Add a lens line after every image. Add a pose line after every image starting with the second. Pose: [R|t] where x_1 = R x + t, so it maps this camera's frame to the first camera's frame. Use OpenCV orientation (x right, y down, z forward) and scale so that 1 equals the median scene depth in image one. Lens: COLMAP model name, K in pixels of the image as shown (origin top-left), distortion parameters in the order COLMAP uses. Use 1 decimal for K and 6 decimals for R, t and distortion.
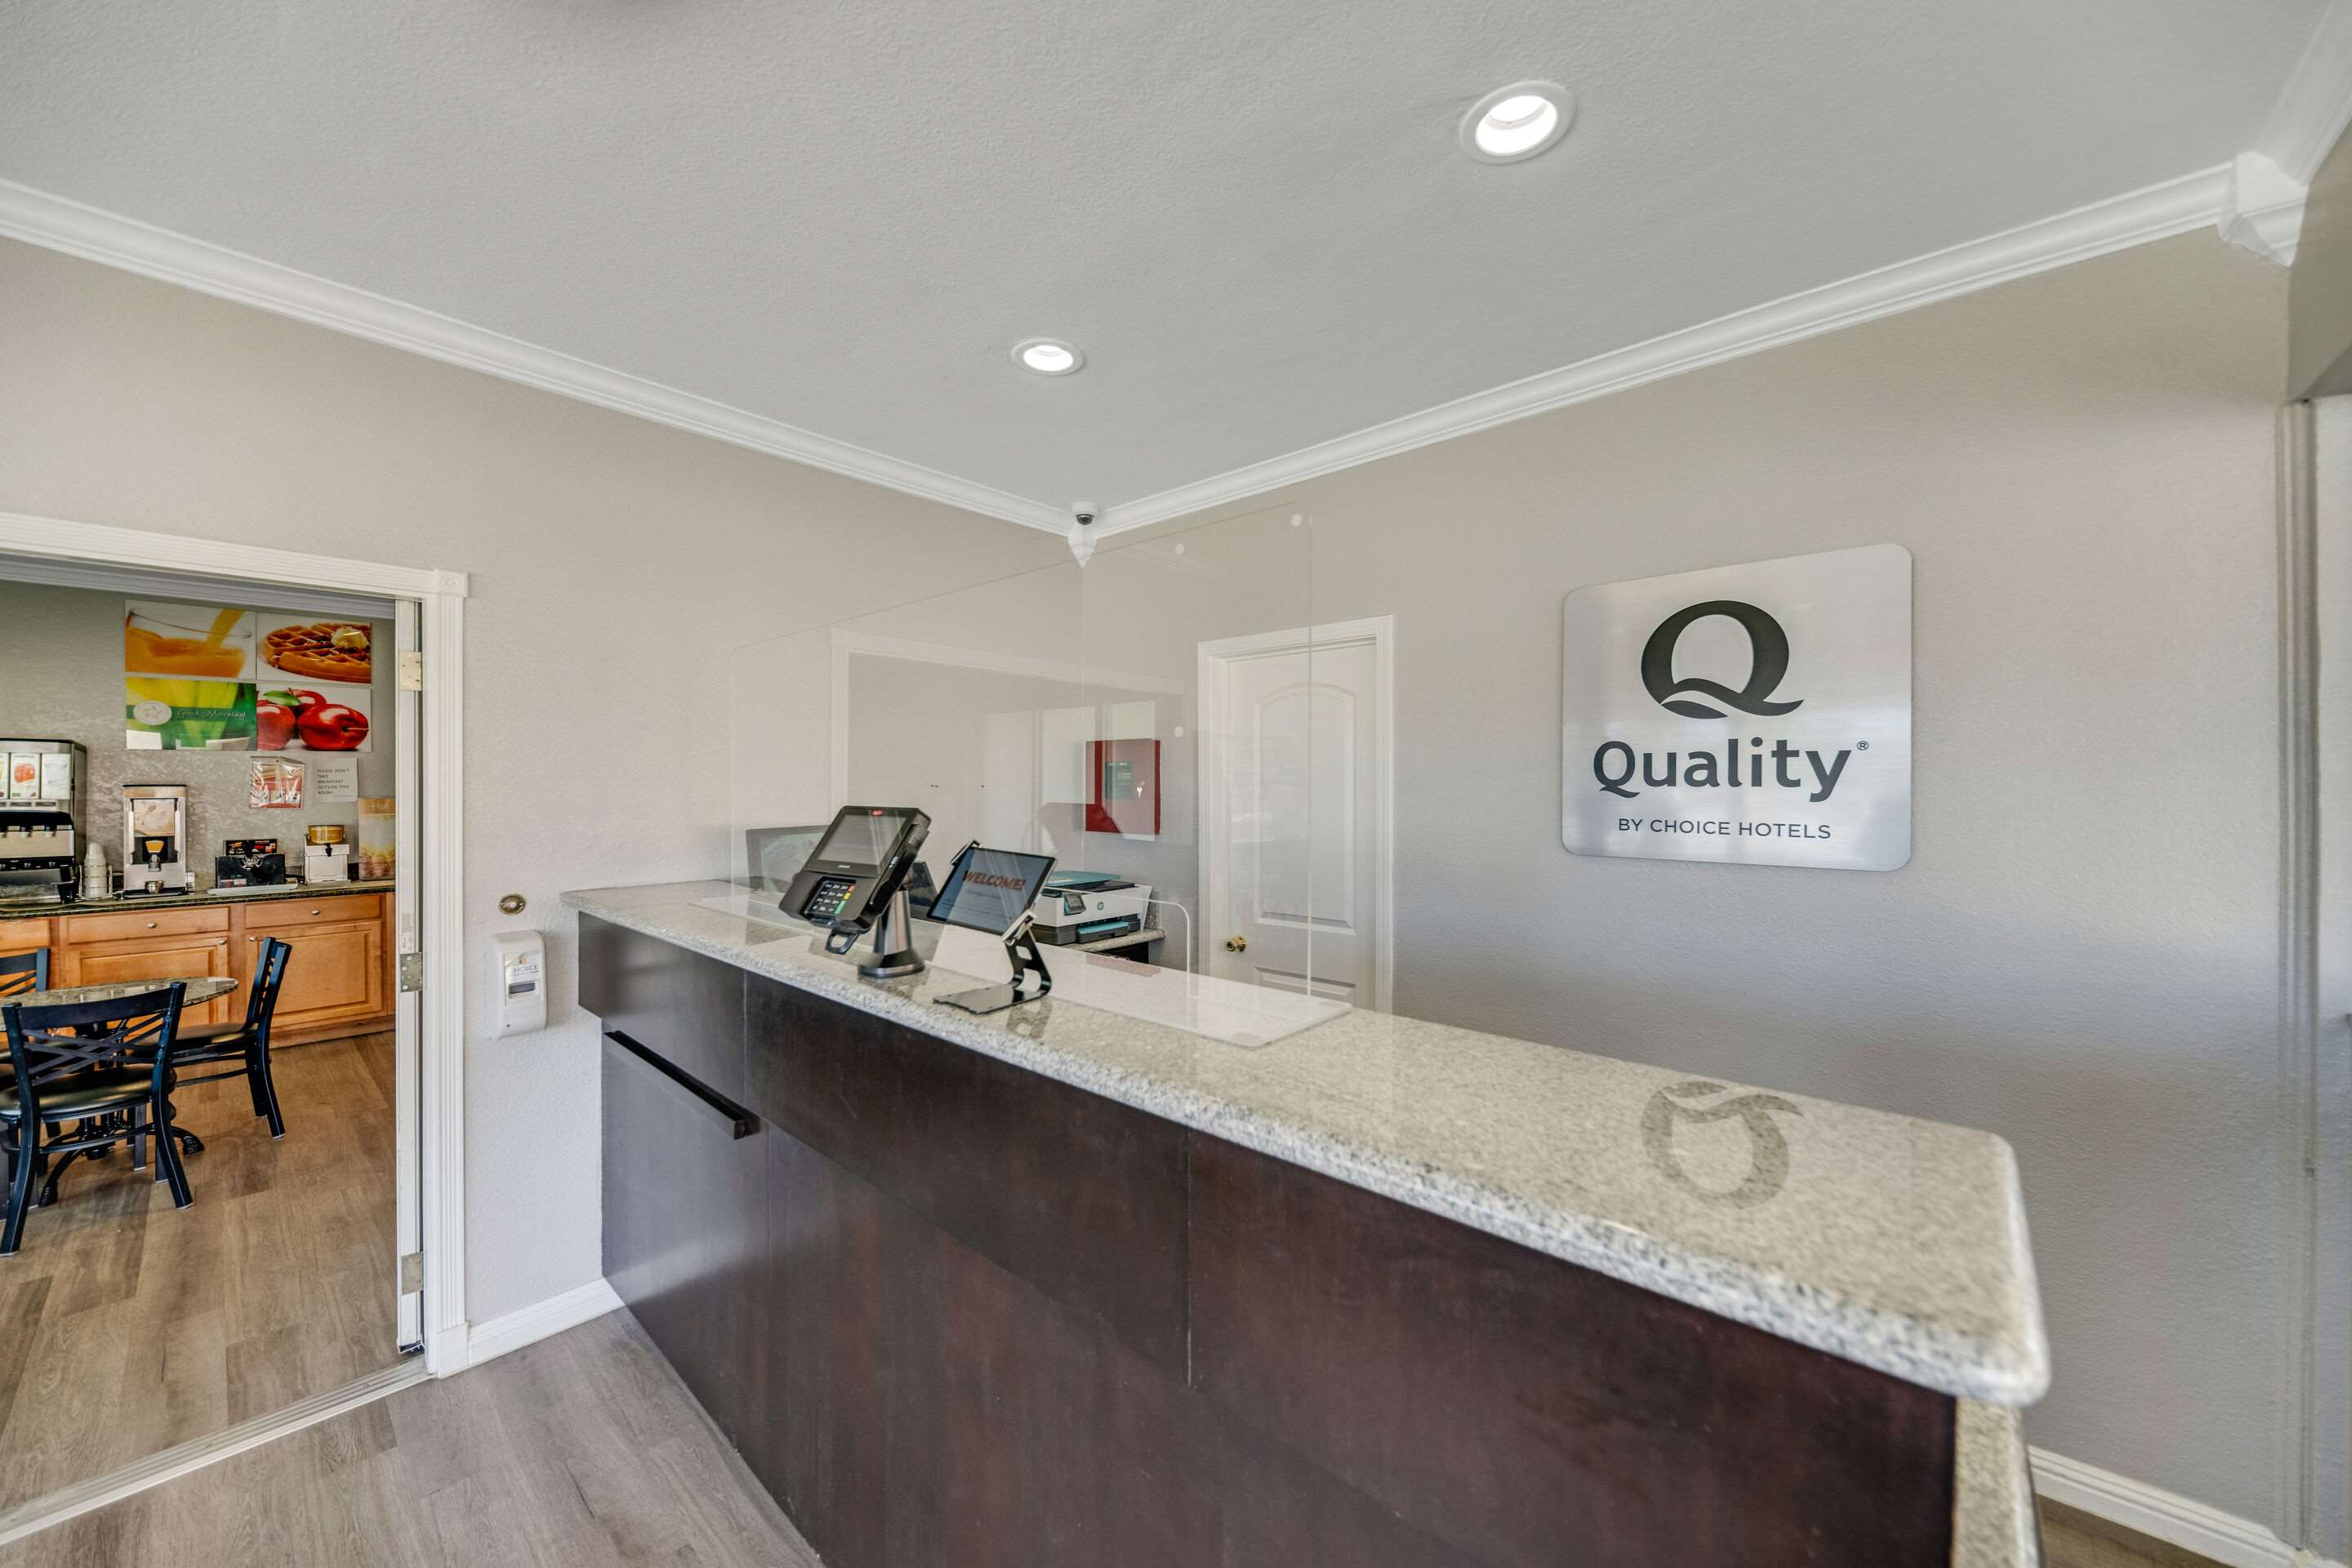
lens RADIAL K [[885.2, 0, 1157.3], [0, 885.2, 778.2], [0, 0, 1]] dist [0.008530, 0.000033]
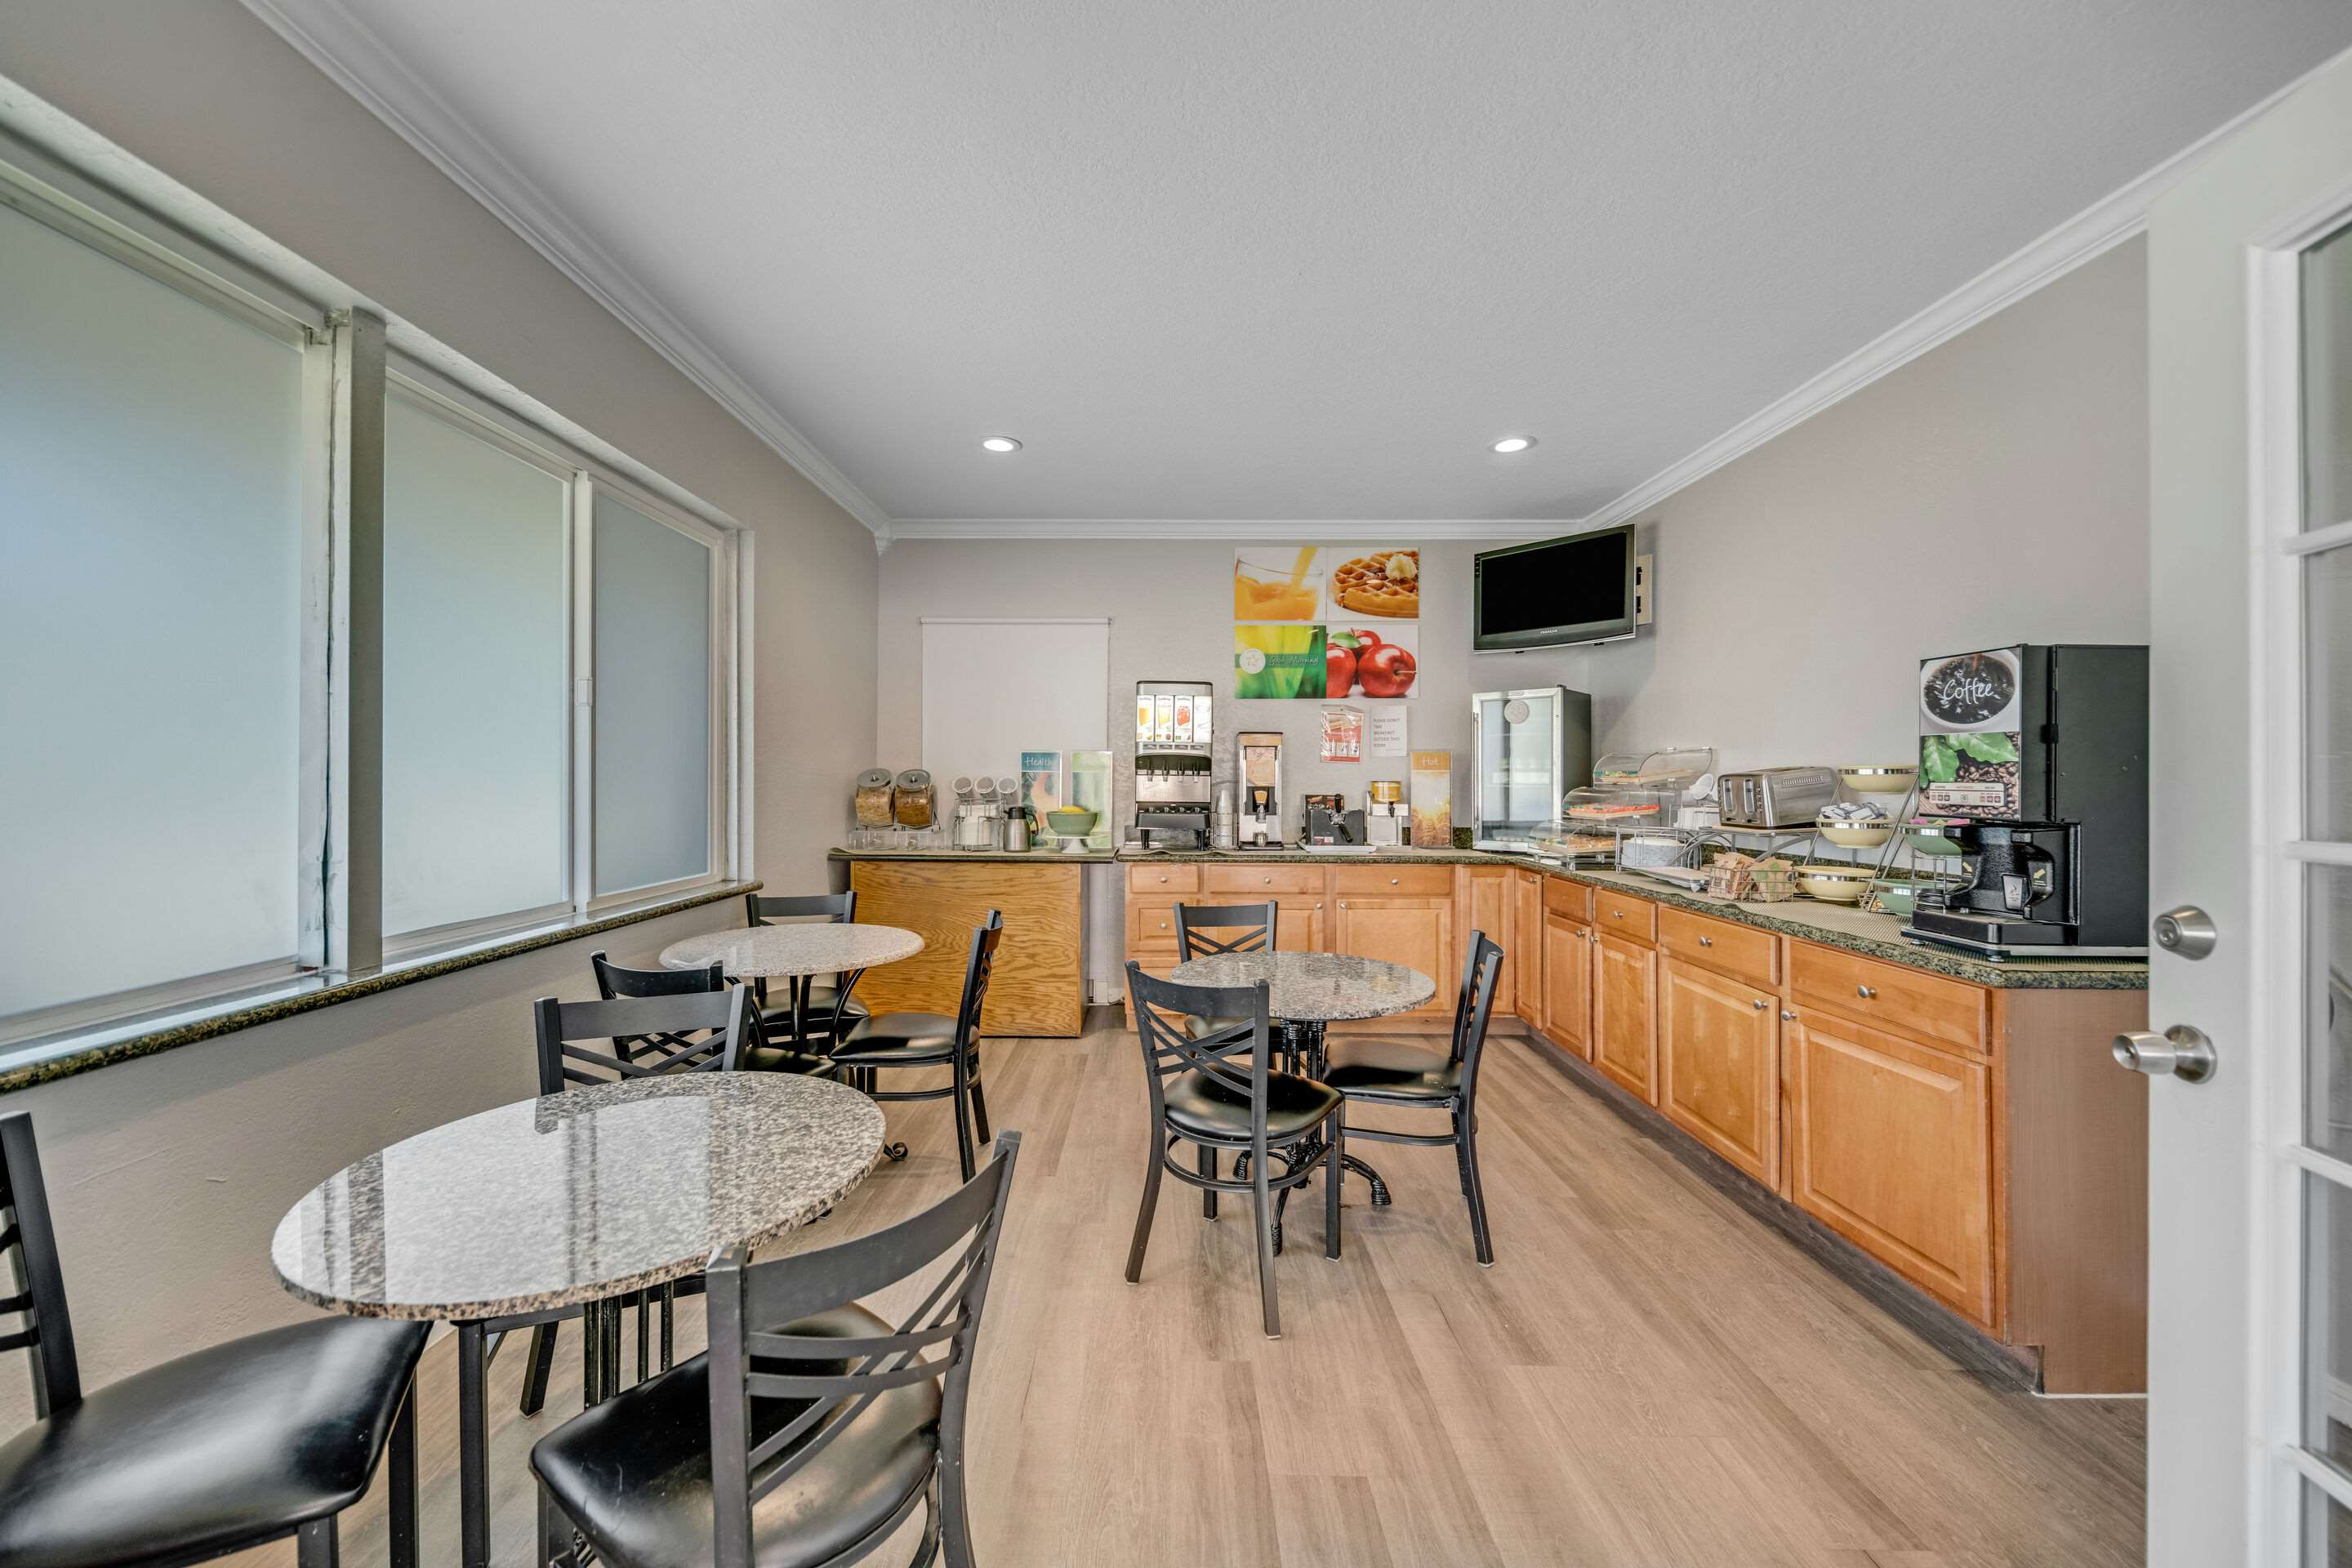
lens RADIAL K [[885.2, 0, 1157.3], [0, 885.2, 778.2], [0, 0, 1]] dist [0.008530, 0.000033]
pose [[0.675614, 0.008930, -0.737202, -0.485596], [-0.005356, 0.999960, 0.007204, 0.048668], [0.737236, -0.000918, 0.675634, 0.274910]]
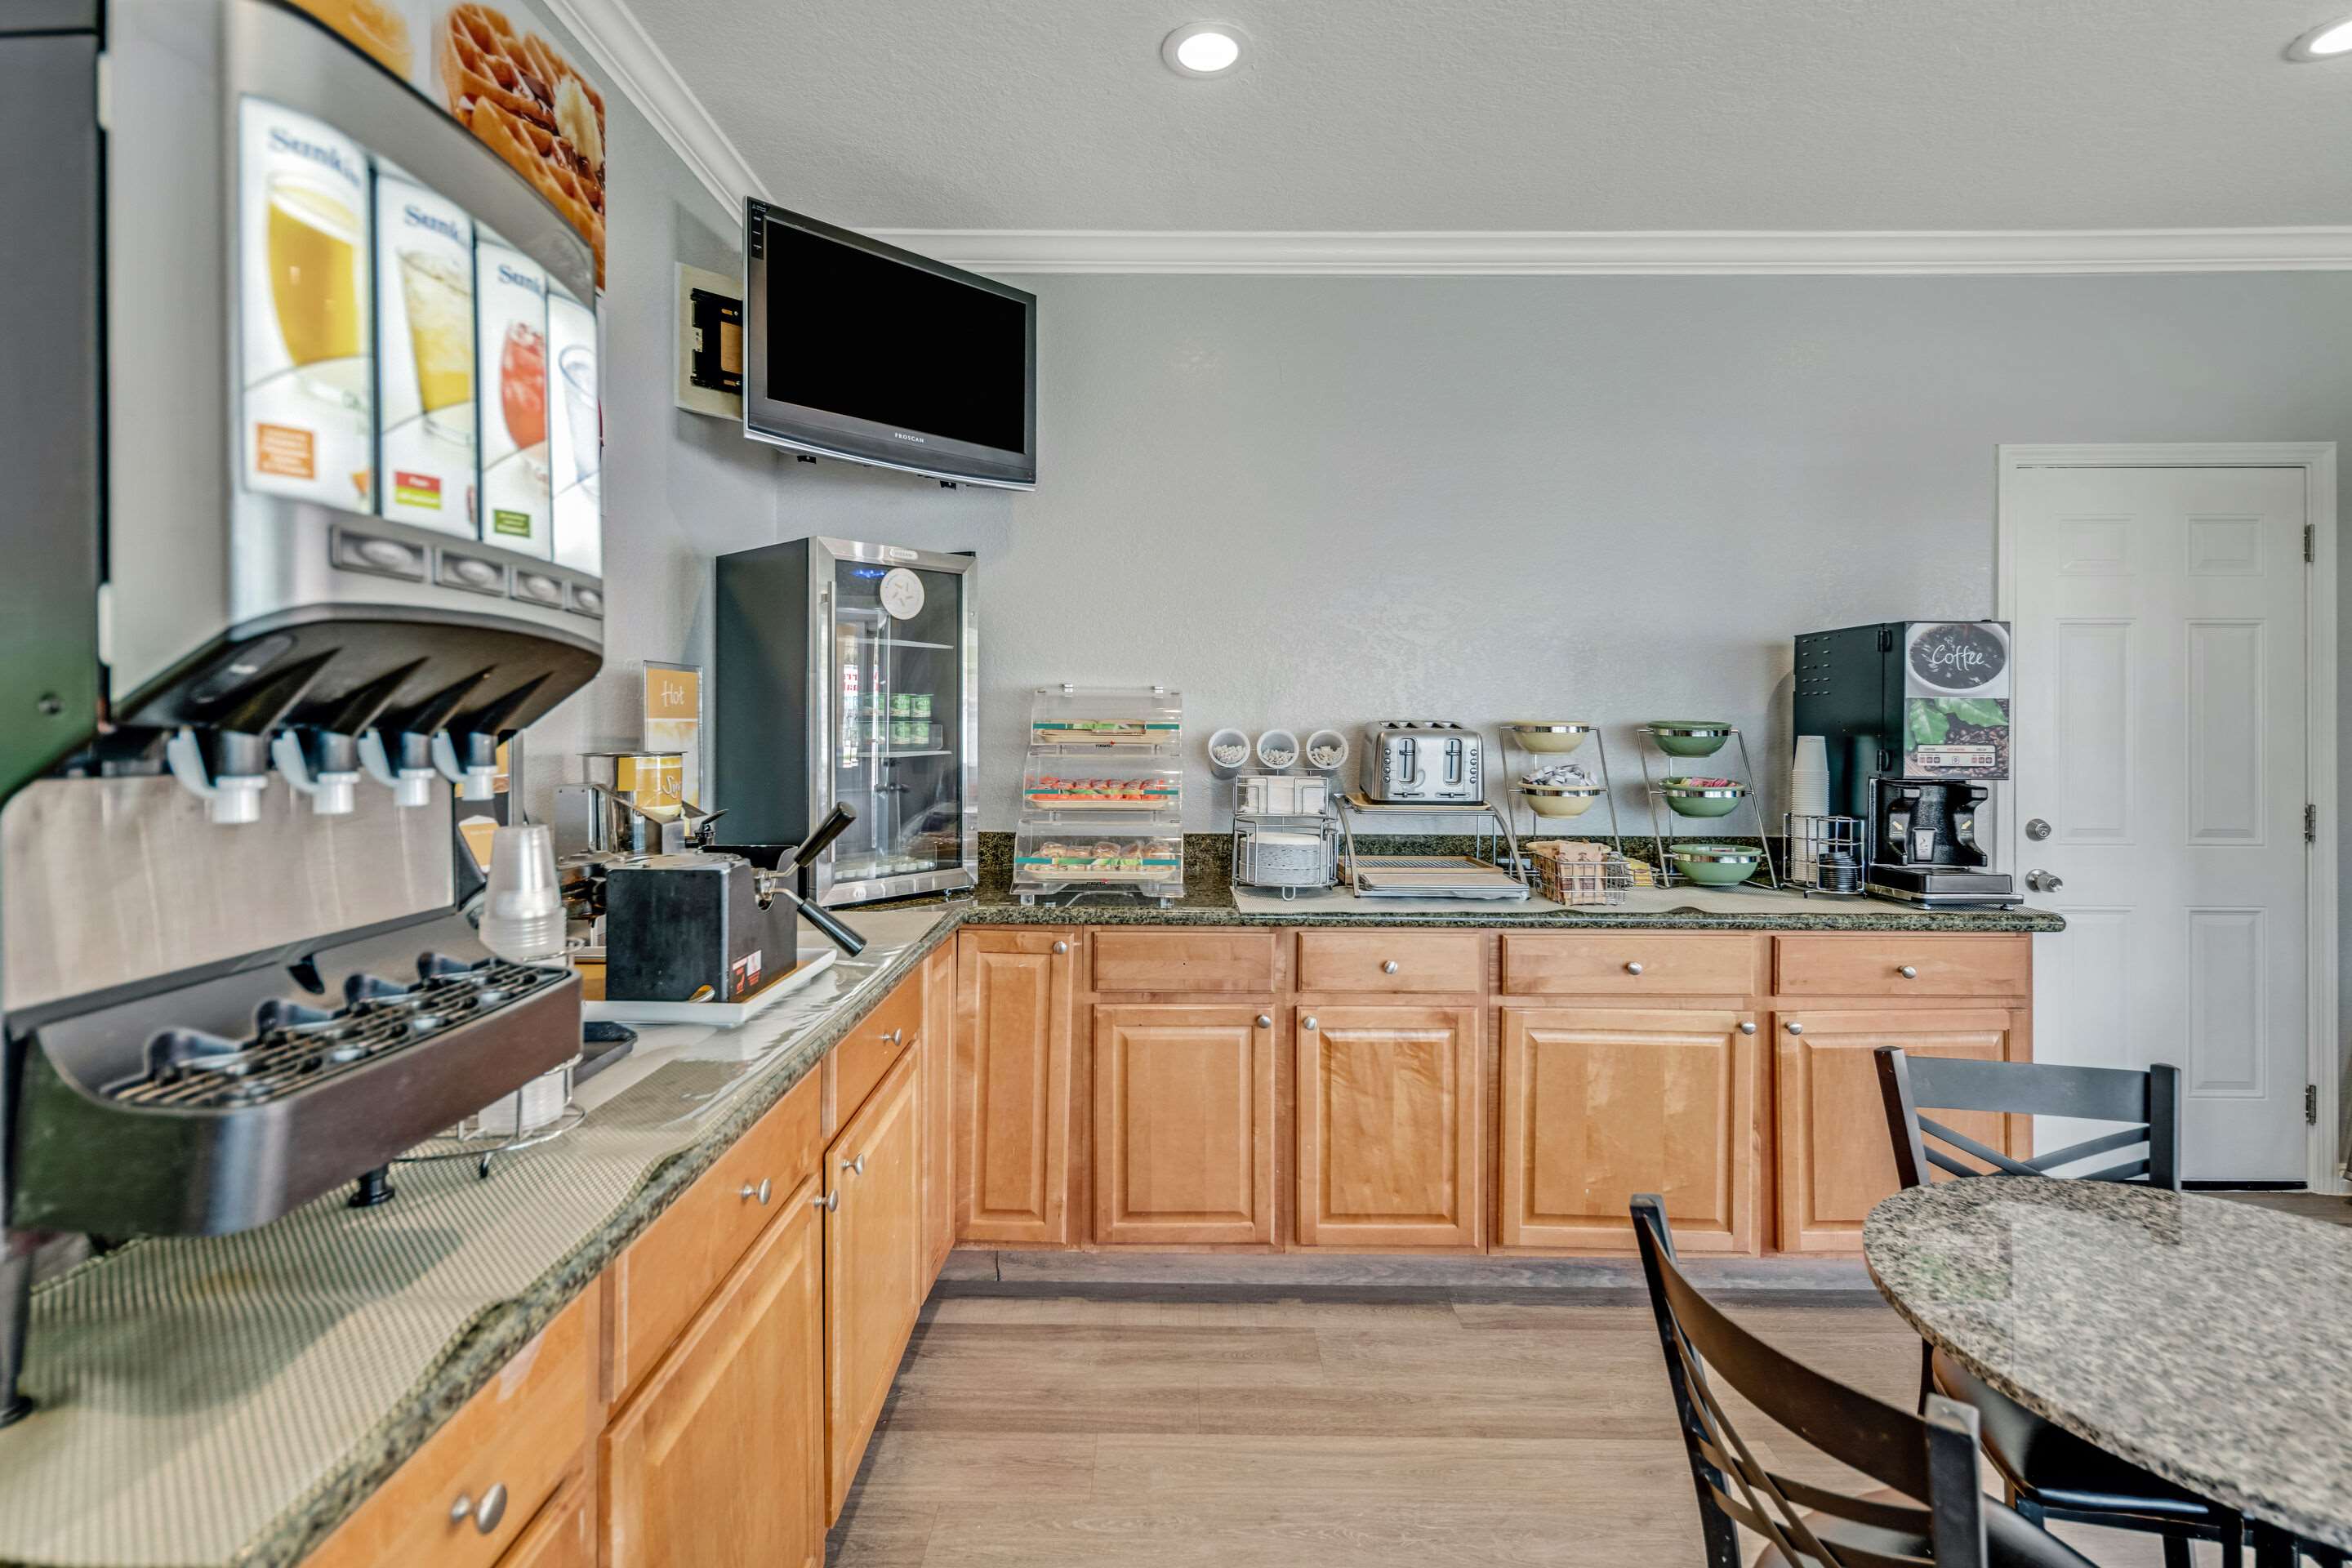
lens RADIAL K [[1097.3, 0, 1177.9], [0, 1097.3, 721.0], [0, 0, 1]] dist [0.000050, -0.000018]
pose [[0.733801, 0.008111, 0.679316, -1.139904], [-0.008896, 0.999958, -0.002330, 0.044839], [-0.679306, -0.004333, 0.733842, 0.675467]]
